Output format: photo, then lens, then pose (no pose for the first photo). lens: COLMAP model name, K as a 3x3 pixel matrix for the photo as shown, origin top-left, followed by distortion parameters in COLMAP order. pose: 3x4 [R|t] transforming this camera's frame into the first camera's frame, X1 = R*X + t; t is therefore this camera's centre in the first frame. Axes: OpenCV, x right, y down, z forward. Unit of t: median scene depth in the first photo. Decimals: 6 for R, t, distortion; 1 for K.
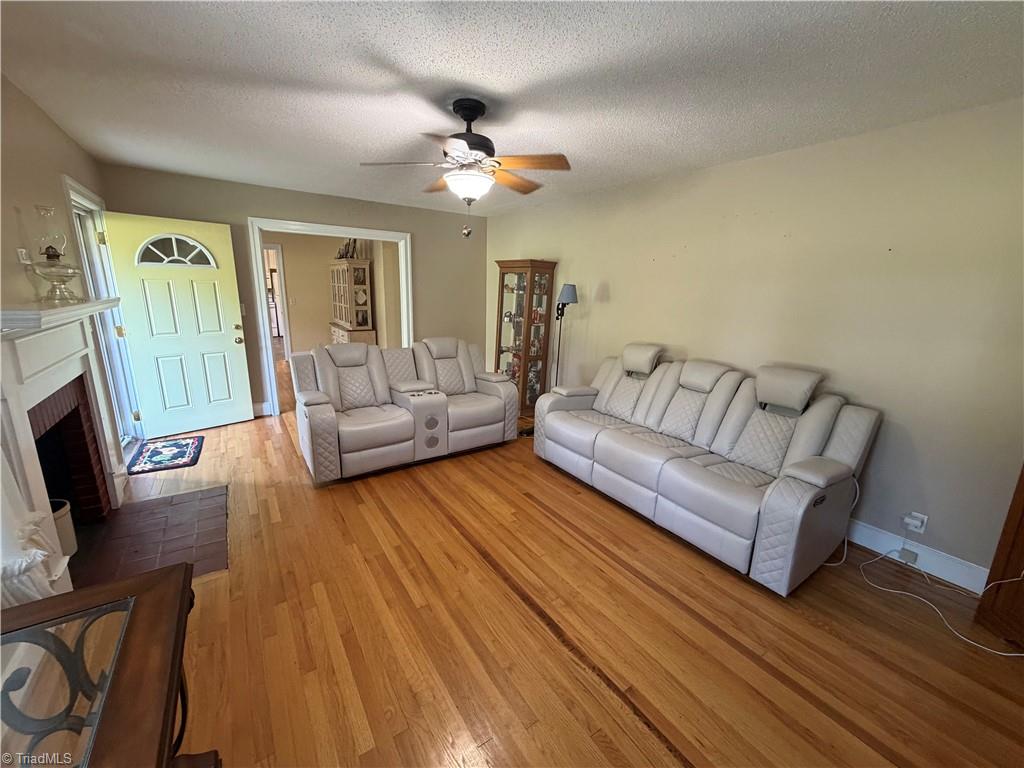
lens RADIAL K [[407.8, 0, 510.6], [0, 407.8, 384.0], [0, 0, 1]] dist [-0.000840, -0.000061]
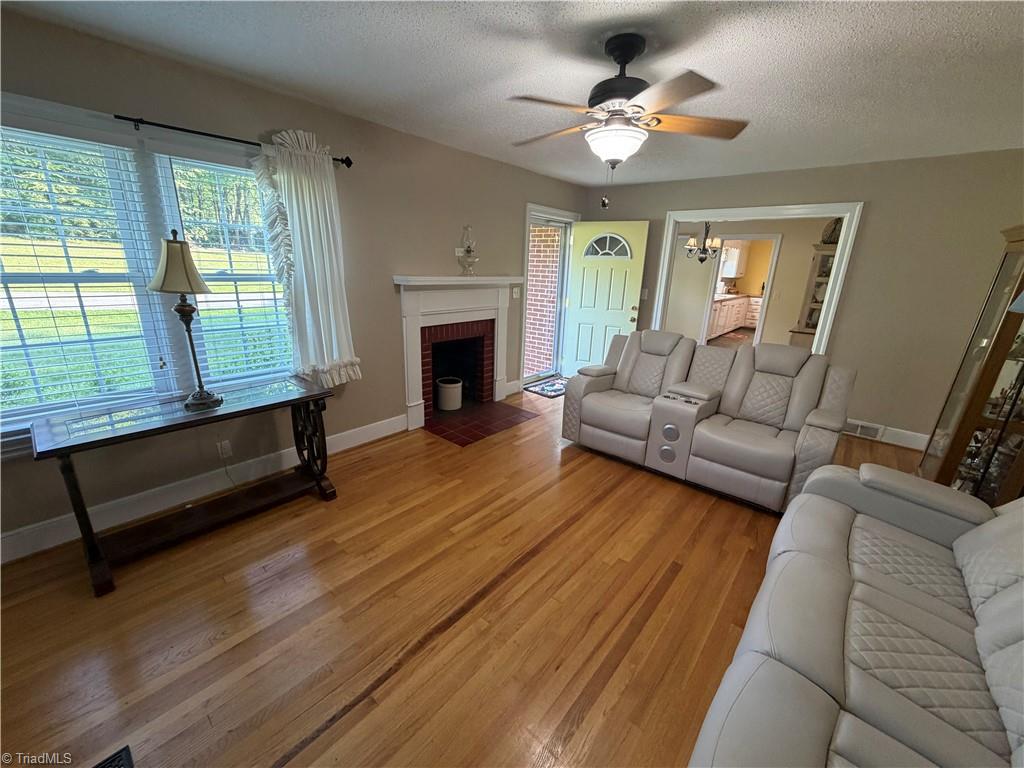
lens RADIAL K [[407.8, 0, 510.6], [0, 407.8, 384.0], [0, 0, 1]] dist [-0.000840, -0.000061]
pose [[0.267526, 0.255932, -0.928939, 0.491693], [-0.250602, 0.949383, 0.189394, -0.081554], [0.930391, 0.182126, 0.318122, 0.410909]]
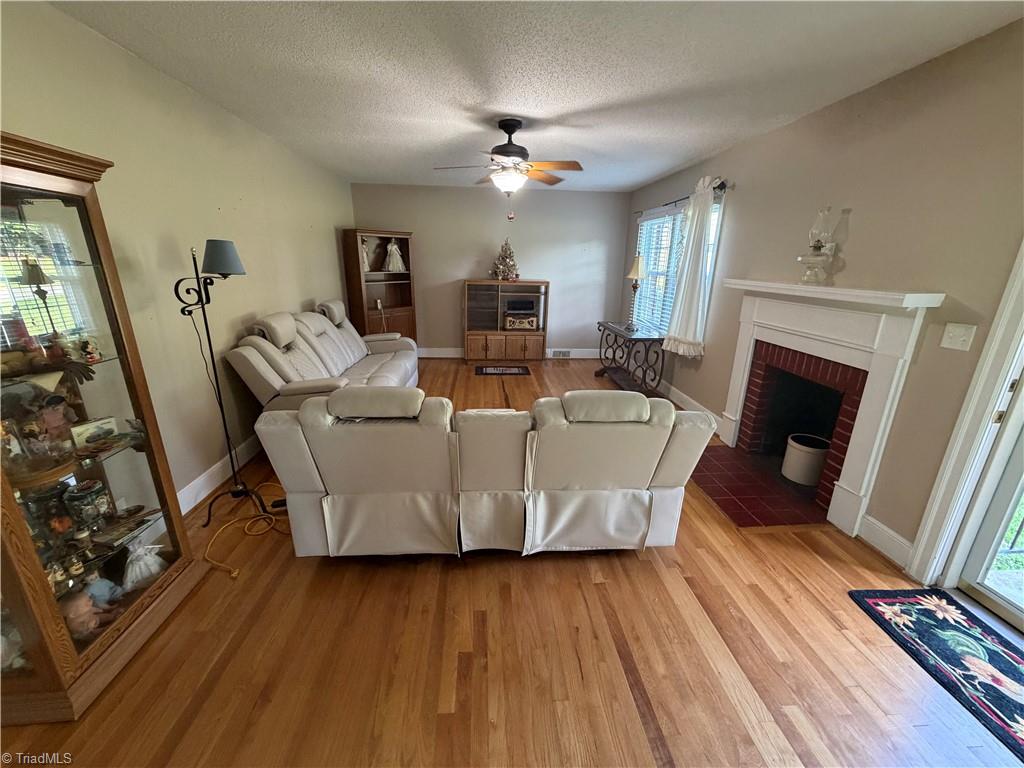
lens RADIAL K [[407.8, 0, 510.6], [0, 407.8, 384.0], [0, 0, 1]] dist [-0.000840, -0.000061]
pose [[-0.864564, -0.190532, 0.465001, -0.576658], [0.072707, 0.868171, 0.490911, -0.376097], [-0.497234, 0.458233, -0.736737, 1.533085]]
